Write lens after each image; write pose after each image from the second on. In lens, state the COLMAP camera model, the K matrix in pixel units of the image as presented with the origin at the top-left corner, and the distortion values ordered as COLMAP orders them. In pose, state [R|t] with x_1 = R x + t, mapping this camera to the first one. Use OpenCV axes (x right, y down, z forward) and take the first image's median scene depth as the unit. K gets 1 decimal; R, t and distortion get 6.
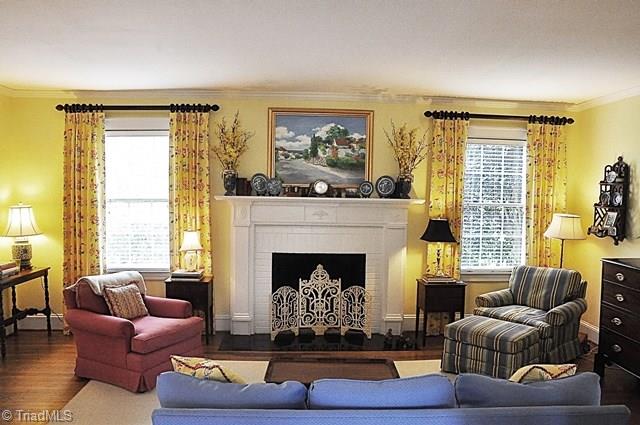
lens RADIAL K [[493.0, 0, 319.7], [0, 493.0, 215.6], [0, 0, 1]] dist [-0.139582, 0.026630]
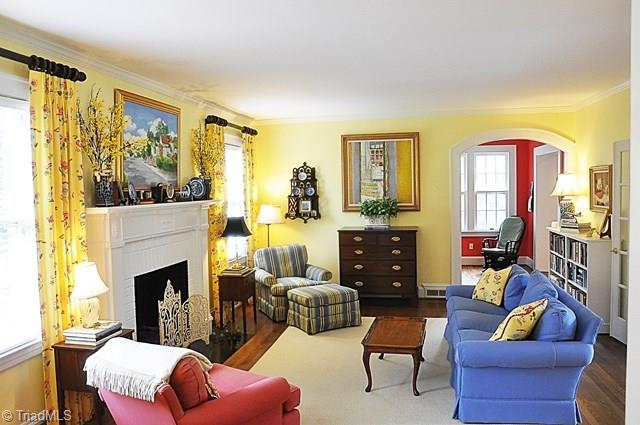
lens RADIAL K [[493.0, 0, 319.5], [0, 493.0, 213.7], [0, 0, 1]] dist [-0.139582, 0.026630]
pose [[0.255553, -0.073771, 0.963976, -0.747045], [0.080302, 0.995259, 0.054877, -0.042335], [-0.963454, 0.063385, 0.260265, 0.510668]]
